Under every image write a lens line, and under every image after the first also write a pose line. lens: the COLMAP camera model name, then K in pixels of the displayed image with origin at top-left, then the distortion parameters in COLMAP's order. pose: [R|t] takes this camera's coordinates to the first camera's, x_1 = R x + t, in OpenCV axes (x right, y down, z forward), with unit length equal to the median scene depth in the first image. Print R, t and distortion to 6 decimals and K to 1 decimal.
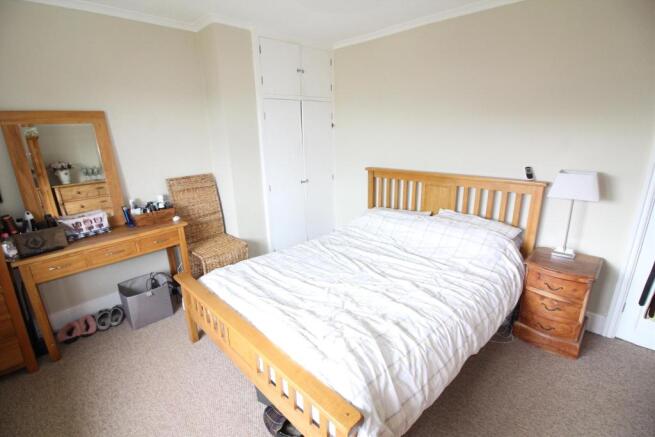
lens RADIAL K [[304.7, 0, 326.3], [0, 304.7, 216.5], [0, 0, 1]] dist [-0.009287, -0.007689]
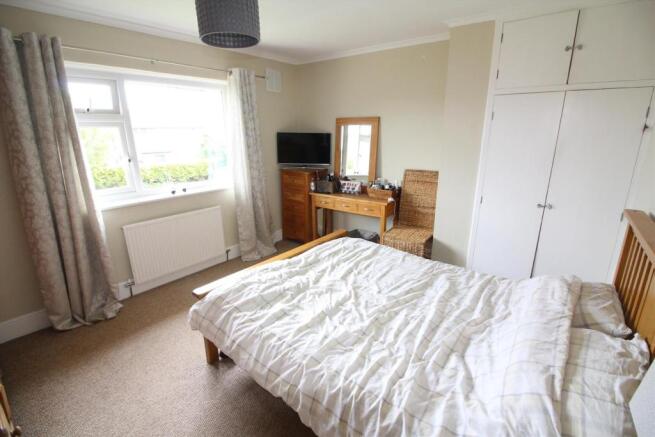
lens RADIAL K [[304.7, 0, 326.2], [0, 304.7, 219.8], [0, 0, 1]] dist [-0.009287, -0.007689]
pose [[0.112711, 0.299850, -0.947305, 0.710676], [-0.269272, 0.926921, 0.261360, -0.174012], [0.956446, 0.225625, 0.185216, 0.511097]]
